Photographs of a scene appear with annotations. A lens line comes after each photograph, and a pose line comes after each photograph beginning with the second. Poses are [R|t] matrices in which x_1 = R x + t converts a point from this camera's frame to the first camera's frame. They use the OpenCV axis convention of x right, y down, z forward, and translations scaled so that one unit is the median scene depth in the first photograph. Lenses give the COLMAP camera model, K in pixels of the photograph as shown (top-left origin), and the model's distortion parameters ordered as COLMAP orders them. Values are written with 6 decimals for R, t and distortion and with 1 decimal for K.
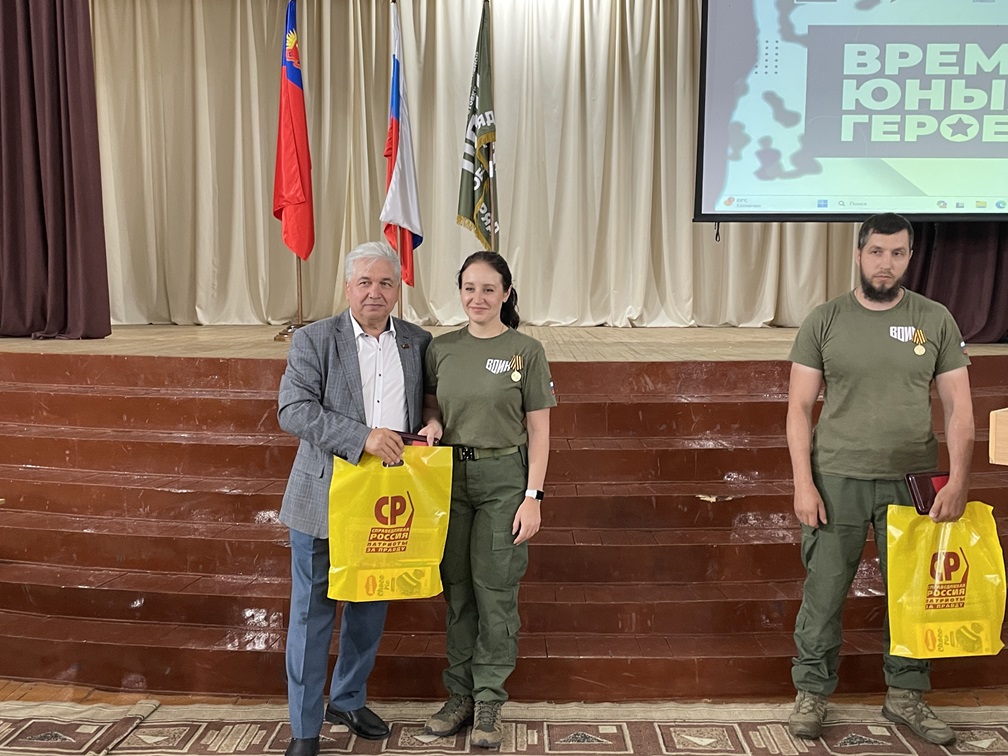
lens RADIAL K [[1054.6, 0, 513.4], [0, 1054.6, 375.2], [0, 0, 1]] dist [0.047520, 0.000000]
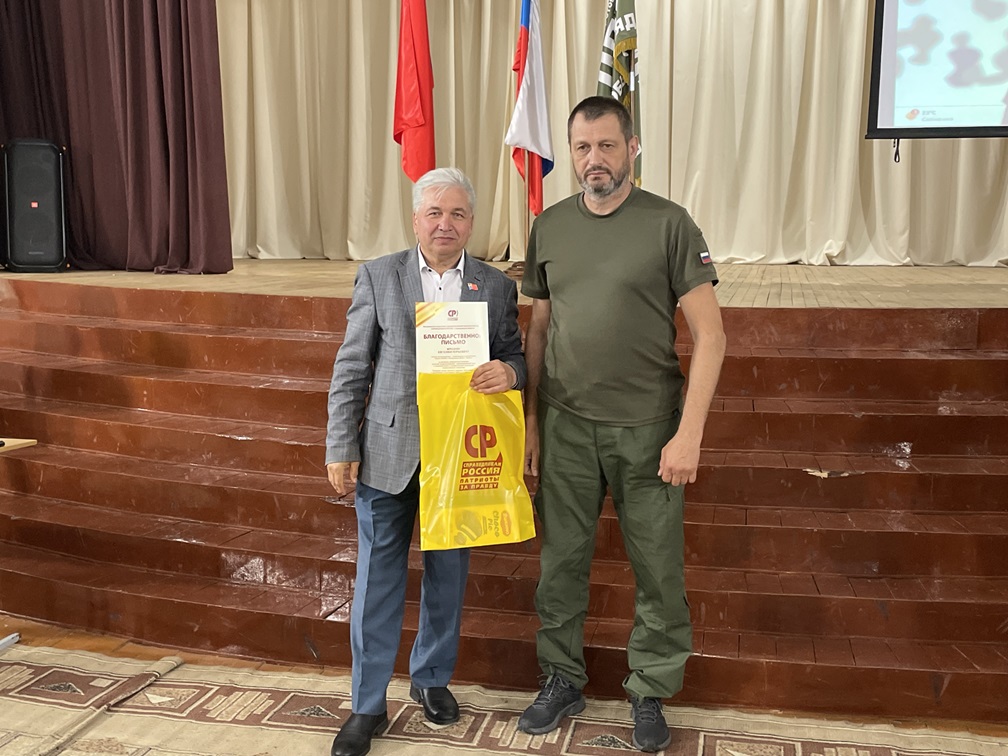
lens RADIAL K [[1170.8, 0, 502.5], [0, 1170.8, 370.7], [0, 0, 1]] dist [0.042508, 0.000000]
pose [[0.976322, 0.027426, -0.214576, 0.096491], [-0.017380, 0.998669, 0.048563, -0.003538], [0.215623, -0.043684, 0.975499, 0.030214]]
